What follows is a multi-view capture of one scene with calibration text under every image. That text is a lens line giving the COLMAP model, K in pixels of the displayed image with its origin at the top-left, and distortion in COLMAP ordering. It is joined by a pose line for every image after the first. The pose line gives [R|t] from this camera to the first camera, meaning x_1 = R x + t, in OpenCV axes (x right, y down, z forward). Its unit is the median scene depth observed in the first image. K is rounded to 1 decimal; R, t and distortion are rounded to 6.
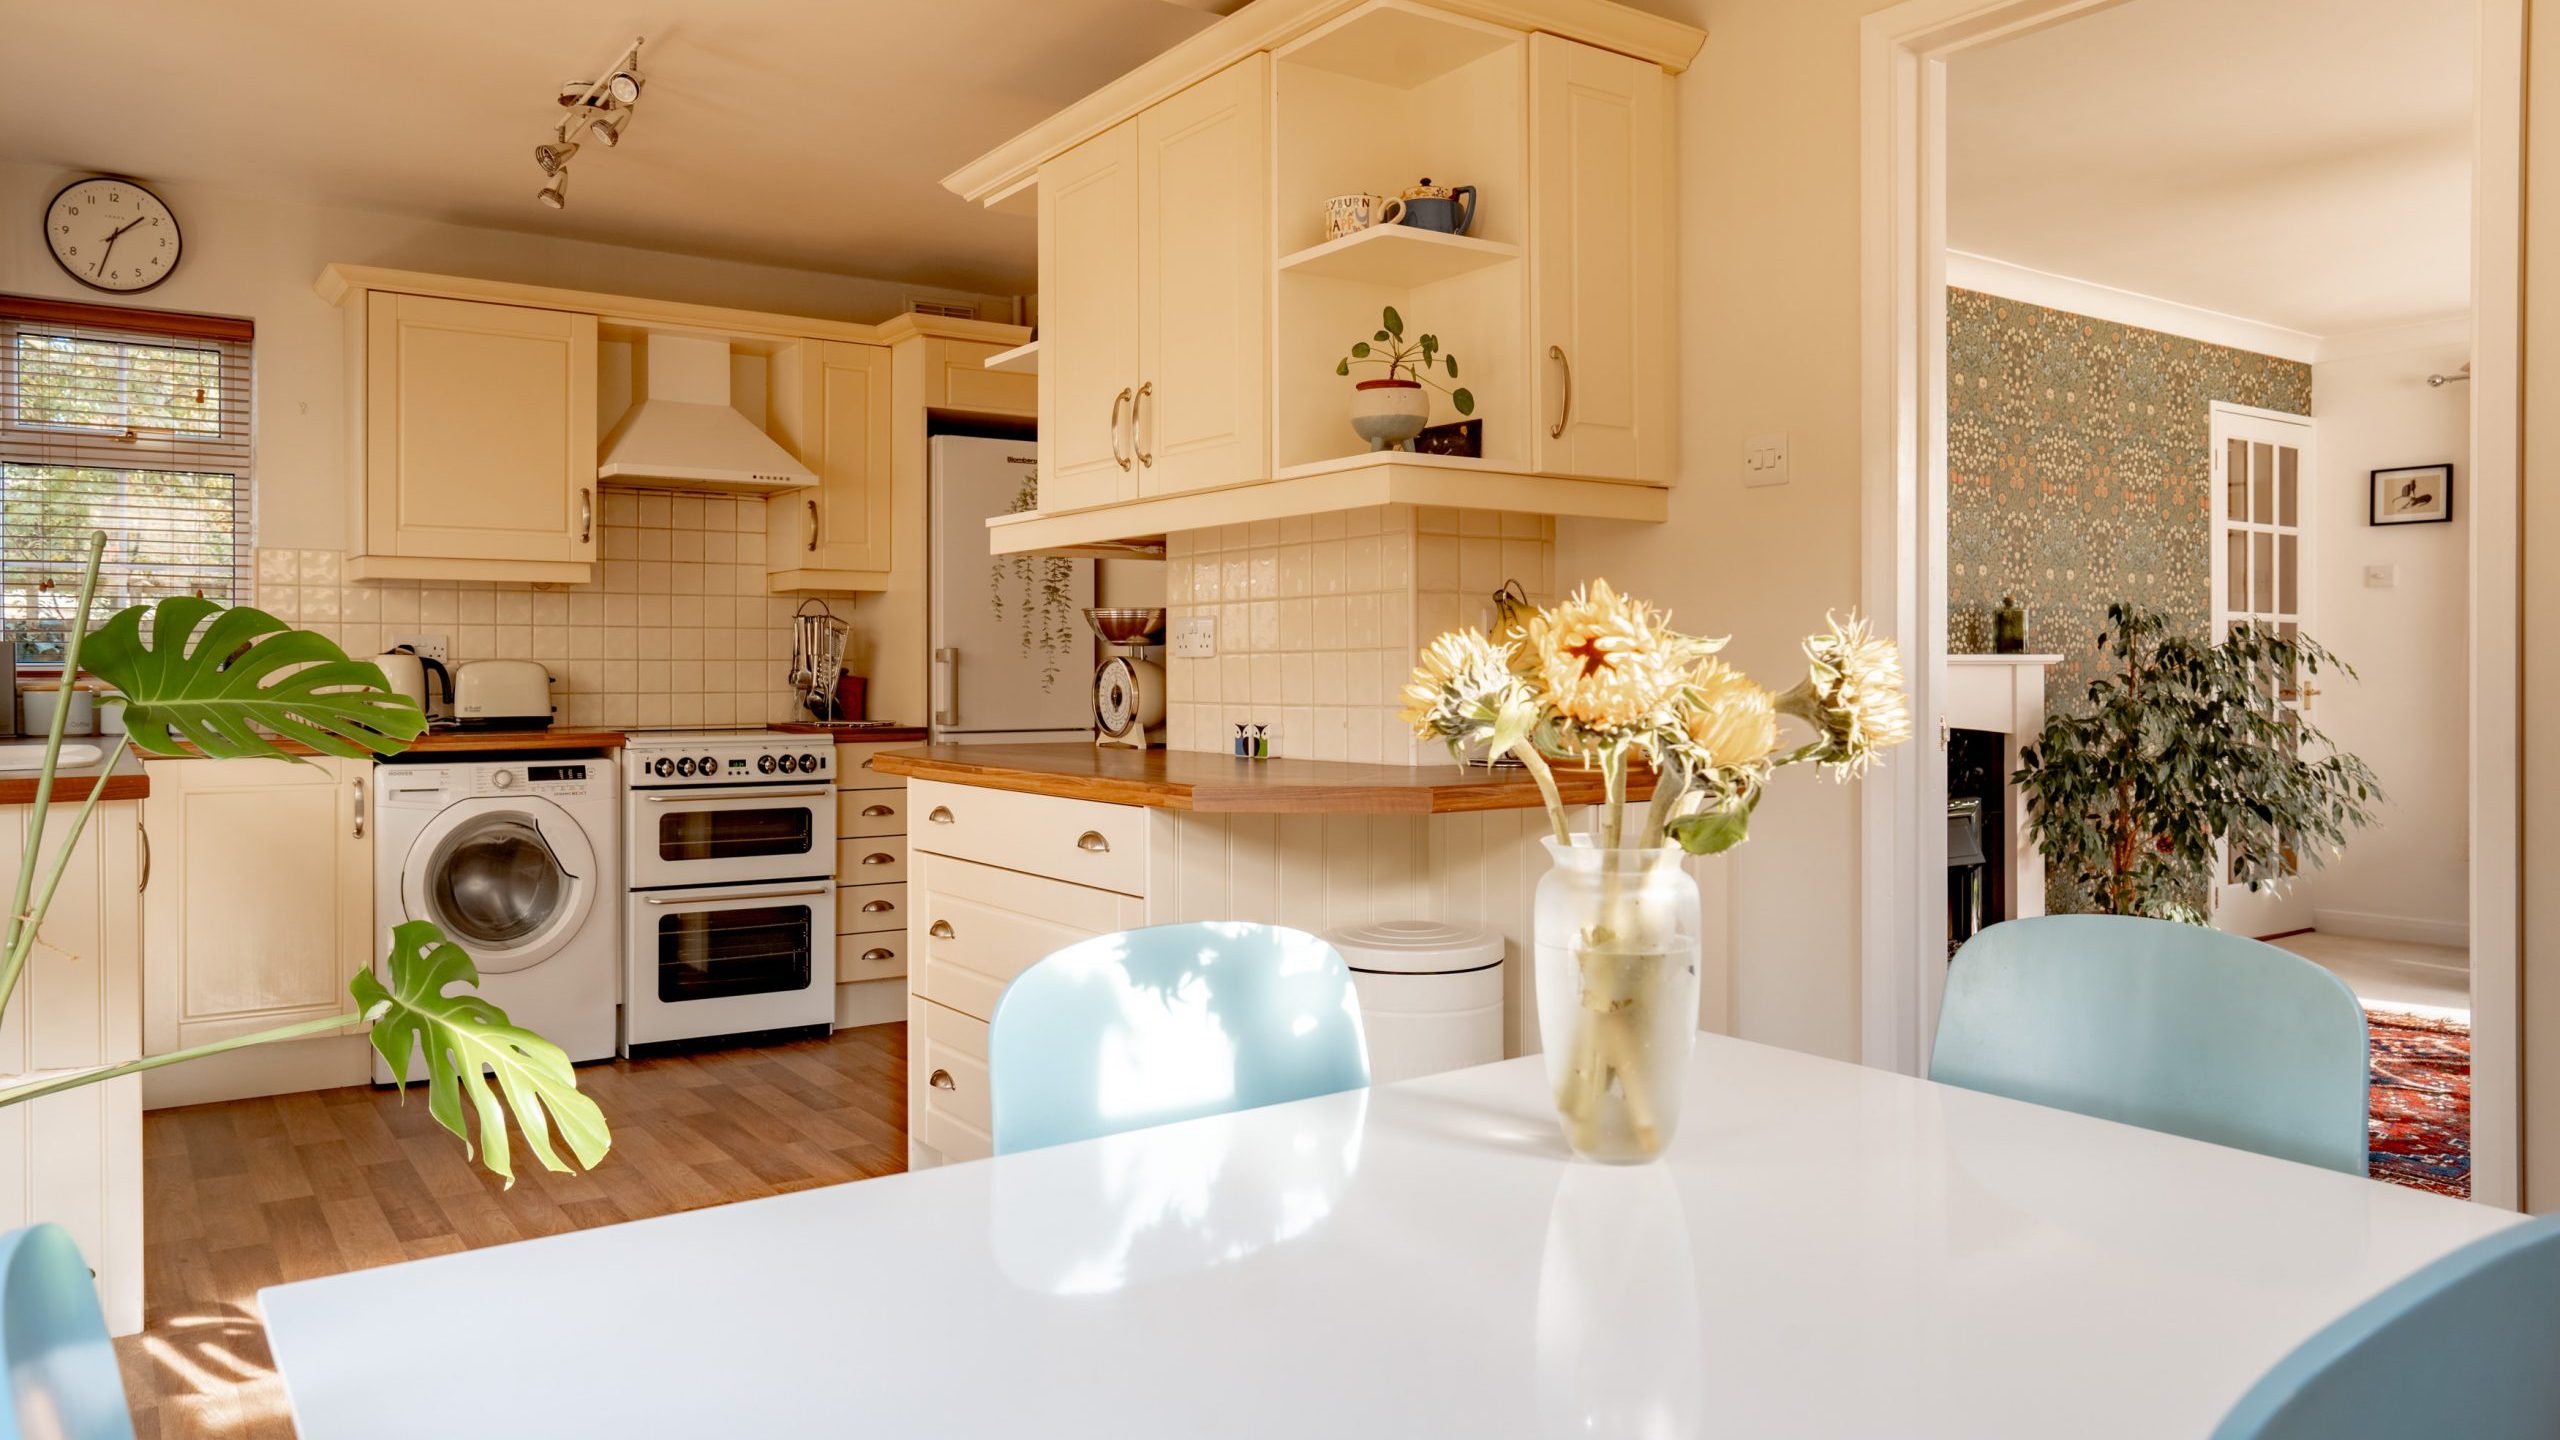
lens RADIAL K [[1718.1, 0, 1204.3], [0, 1718.1, 694.8], [0, 0, 1]] dist [-0.056277, 0.050618]
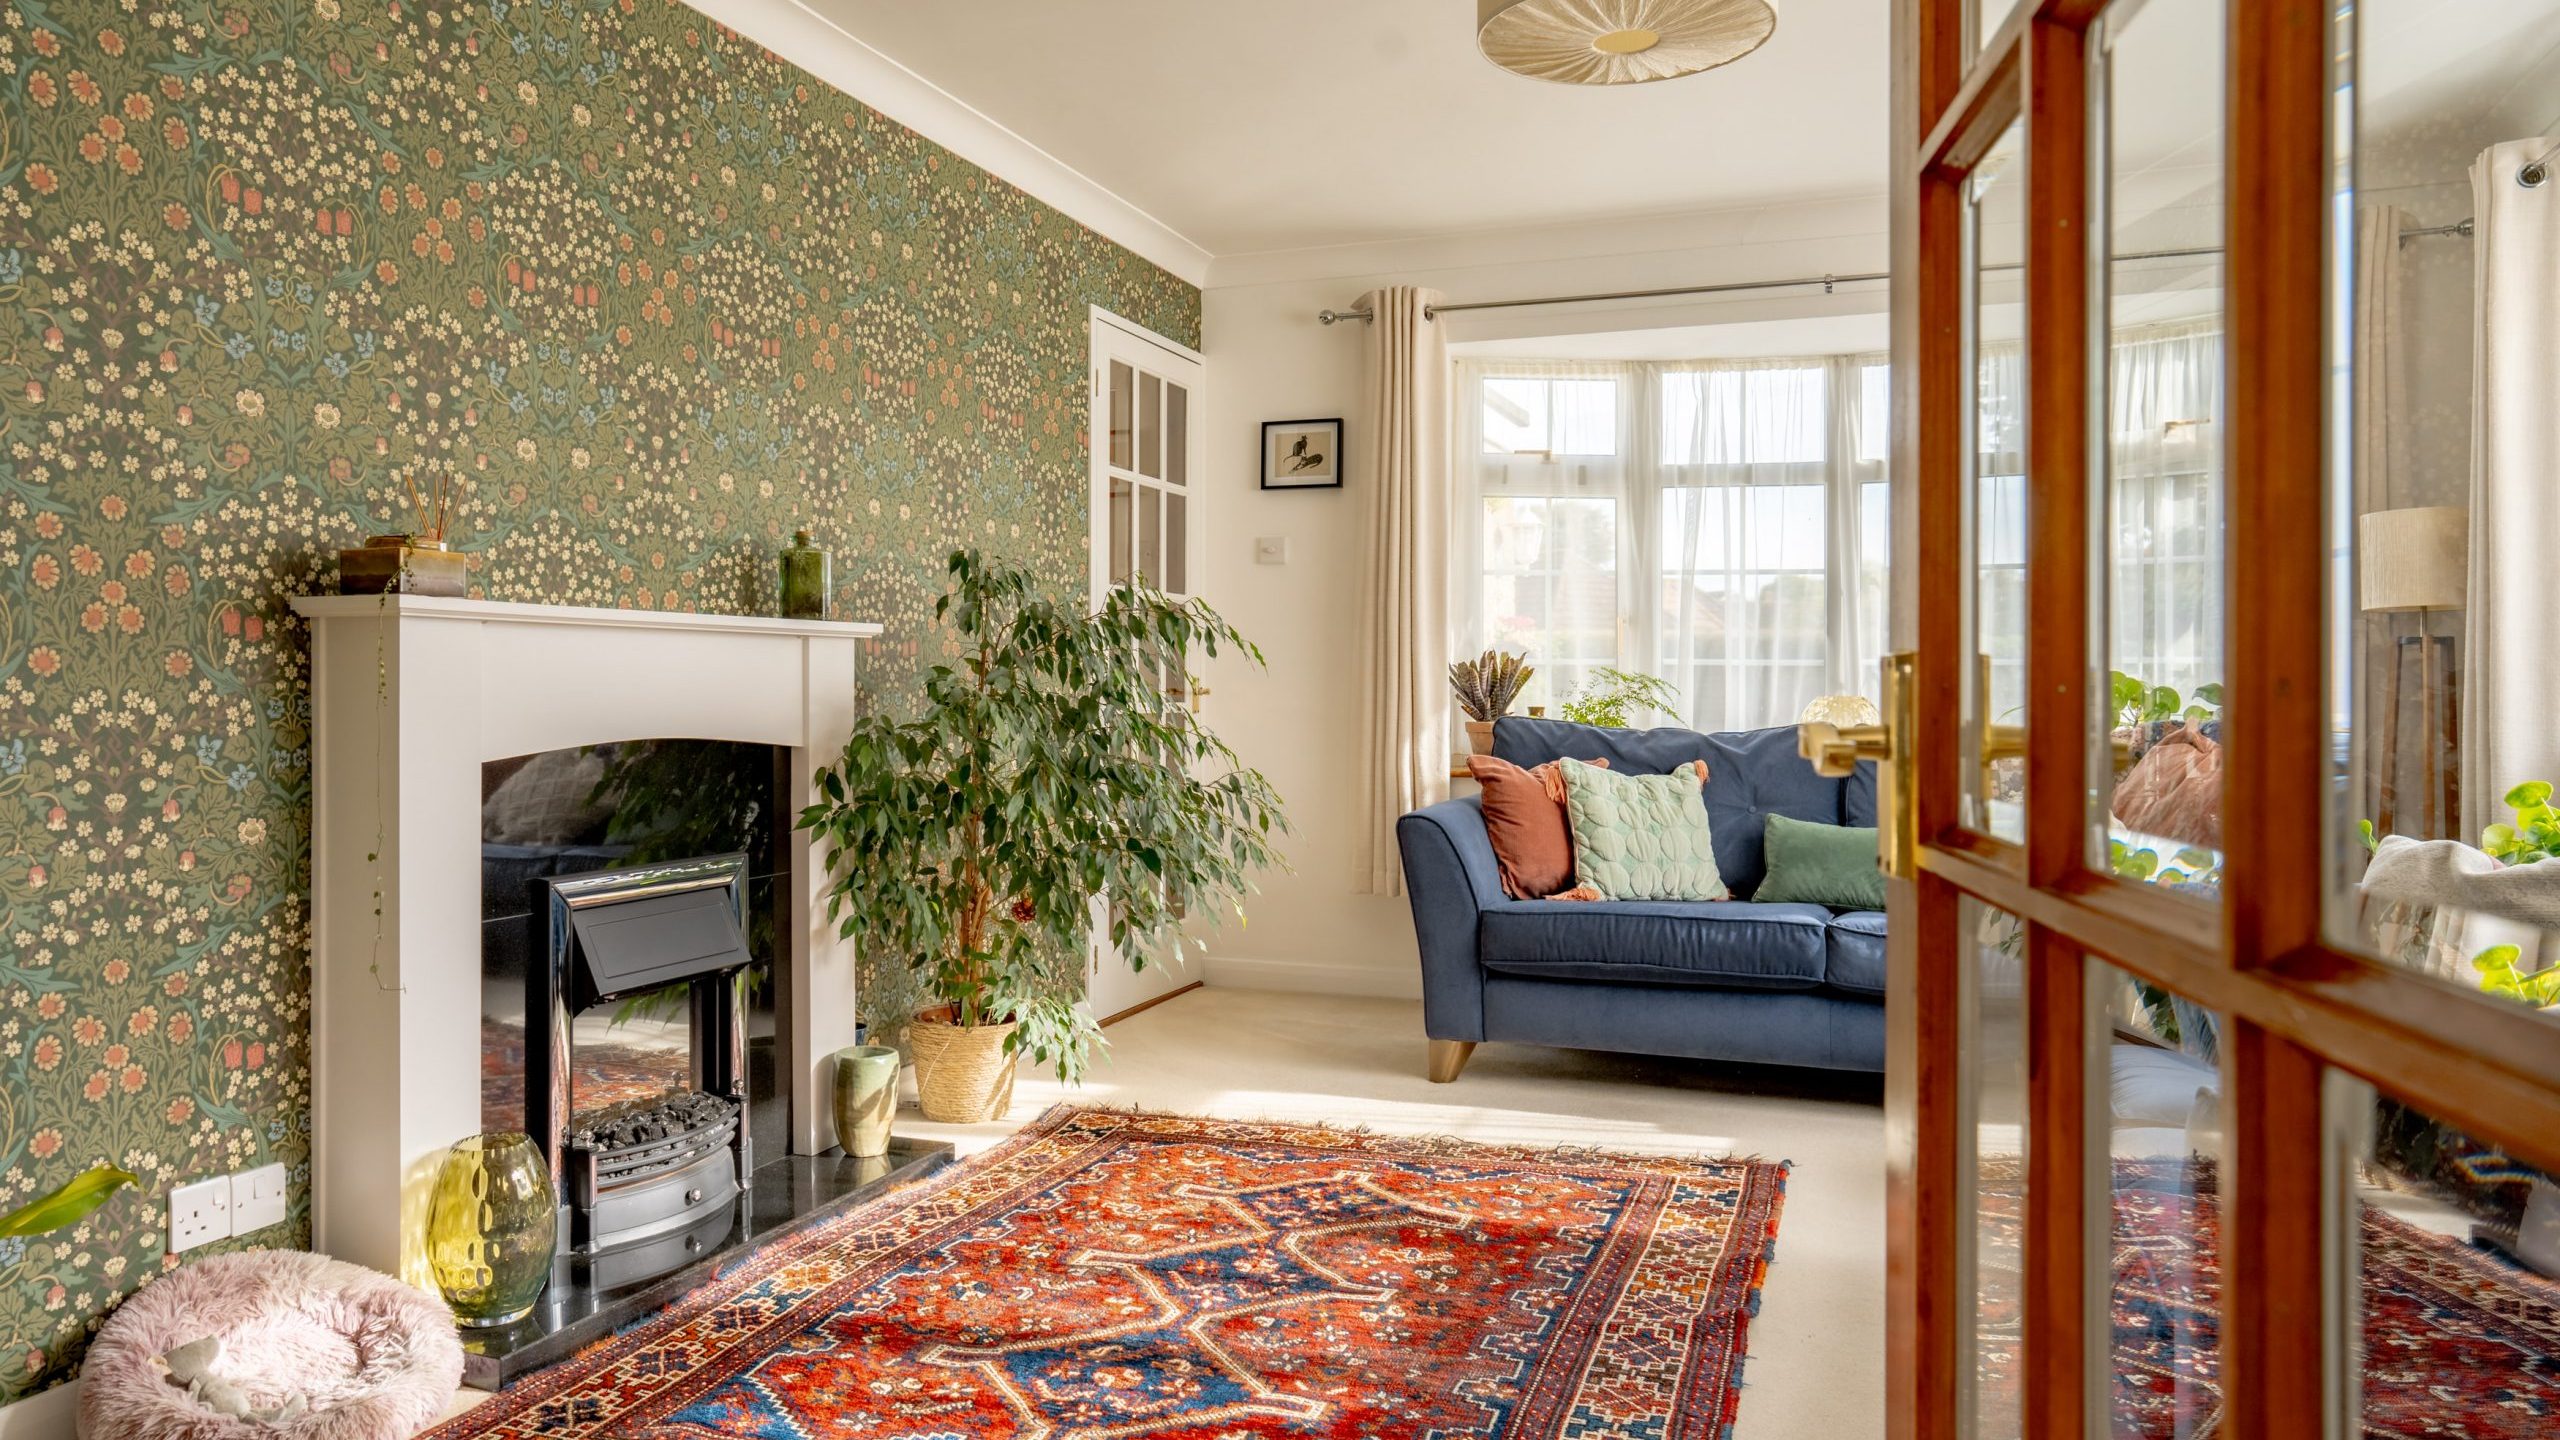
lens RADIAL K [[1799.1, 0, 1280.0], [0, 1799.1, 720.0], [0, 0, 1]] dist [-0.005577, -0.000665]
pose [[0.806665, -0.002589, 0.591003, 0.223782], [-0.002286, 0.999969, 0.007501, 0.007352], [-0.591004, -0.007402, 0.806634, 0.359624]]
